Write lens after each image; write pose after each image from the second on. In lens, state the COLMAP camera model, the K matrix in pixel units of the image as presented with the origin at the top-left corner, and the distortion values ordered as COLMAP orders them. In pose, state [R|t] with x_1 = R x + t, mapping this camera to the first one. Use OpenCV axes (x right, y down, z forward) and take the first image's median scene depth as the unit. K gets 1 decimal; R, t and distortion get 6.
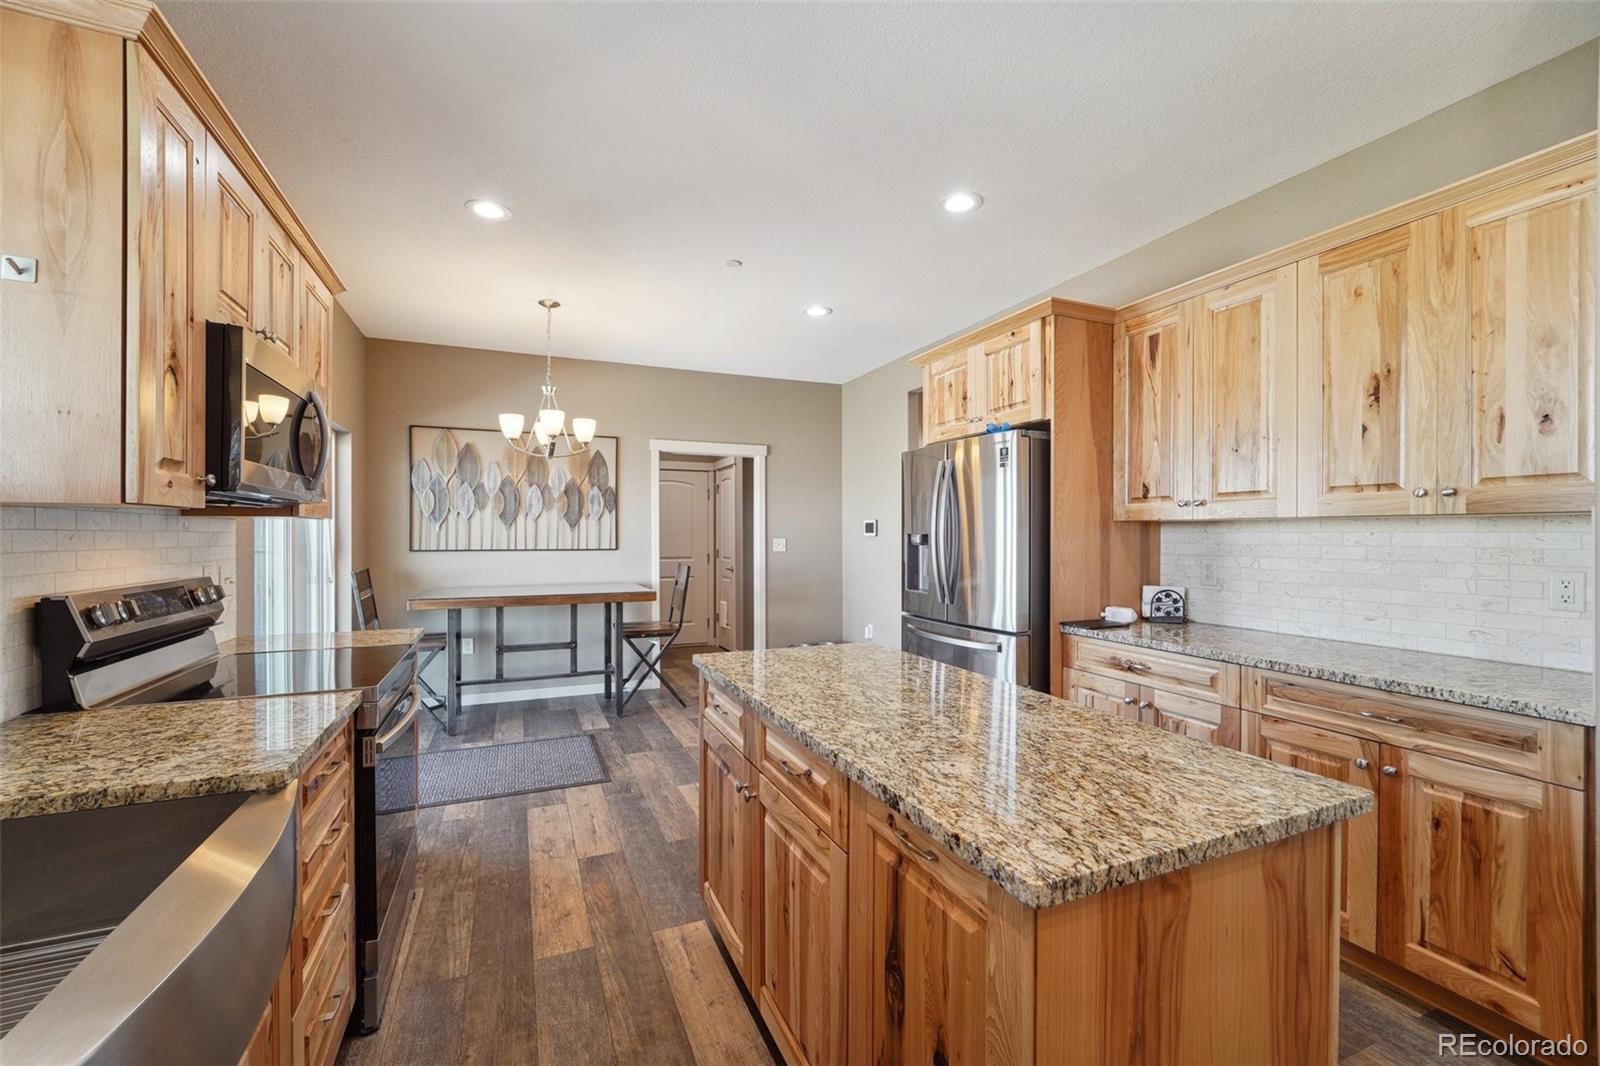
lens RADIAL K [[663.5, 0, 803.1], [0, 663.5, 538.1], [0, 0, 1]] dist [-0.011066, -0.000196]
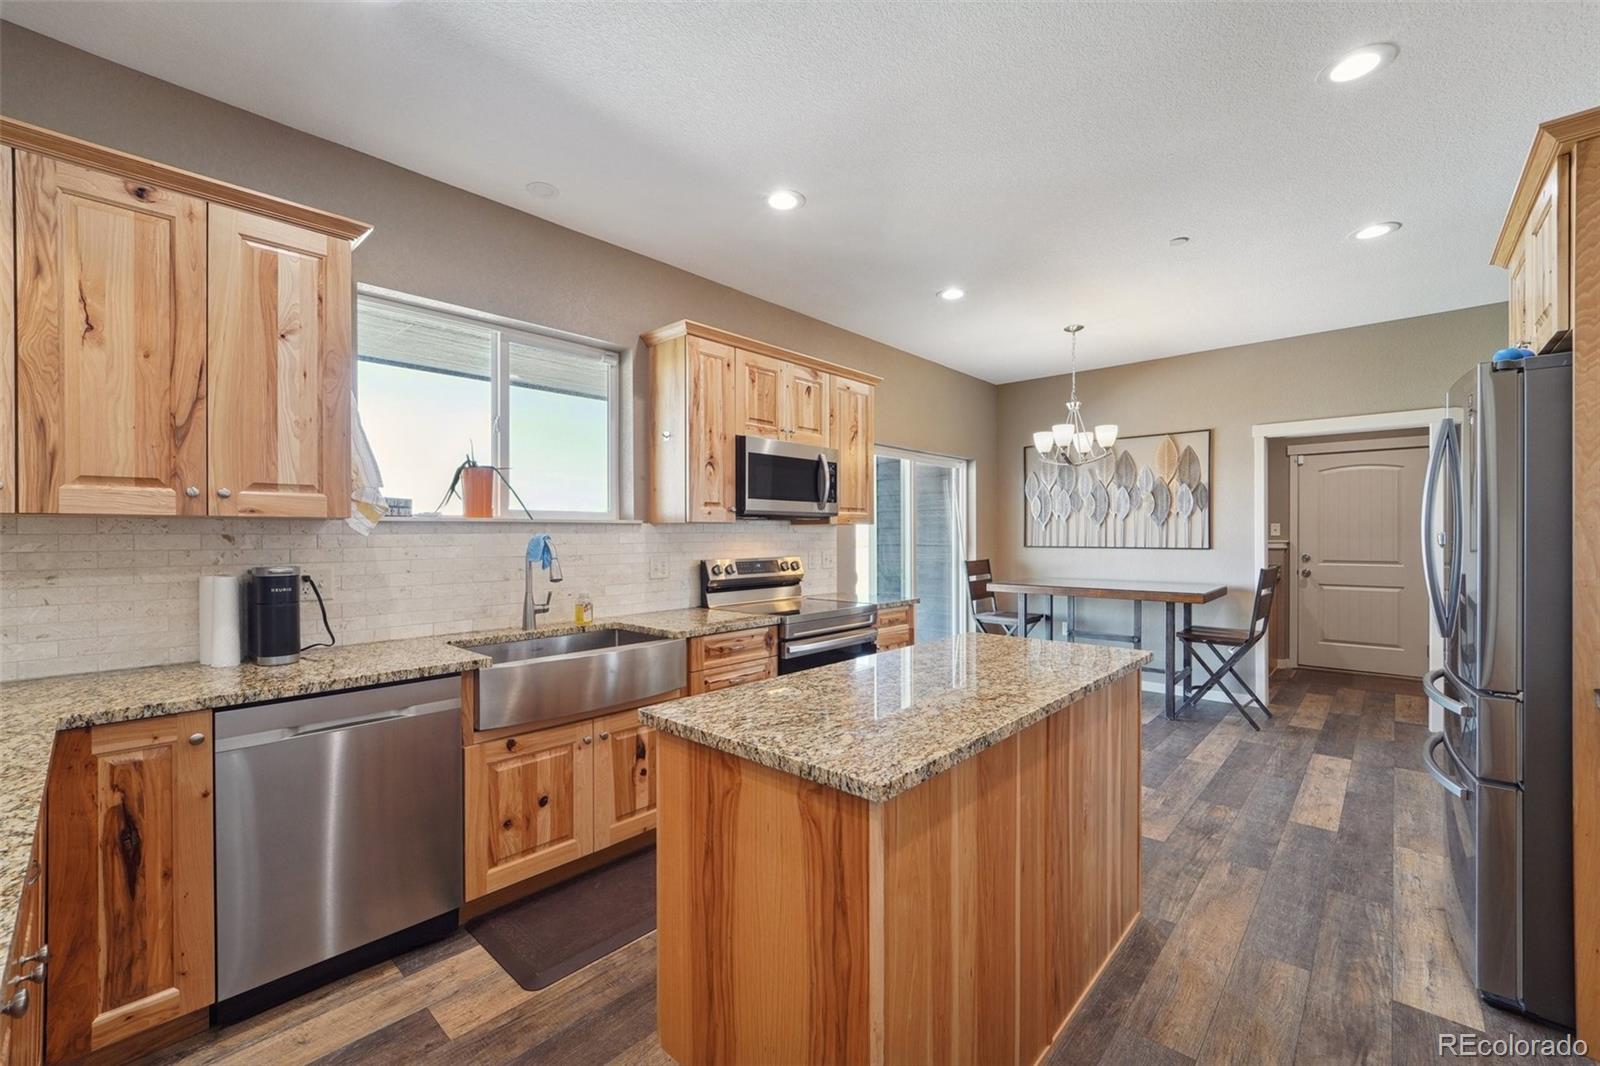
lens RADIAL K [[663.5, 0, 803.1], [0, 663.5, 538.1], [0, 0, 1]] dist [-0.011066, -0.000196]
pose [[0.404446, 0.002833, -0.914558, 0.638115], [-0.001272, 0.999996, 0.002535, -0.000035], [0.914561, 0.000138, 0.404448, 0.171628]]
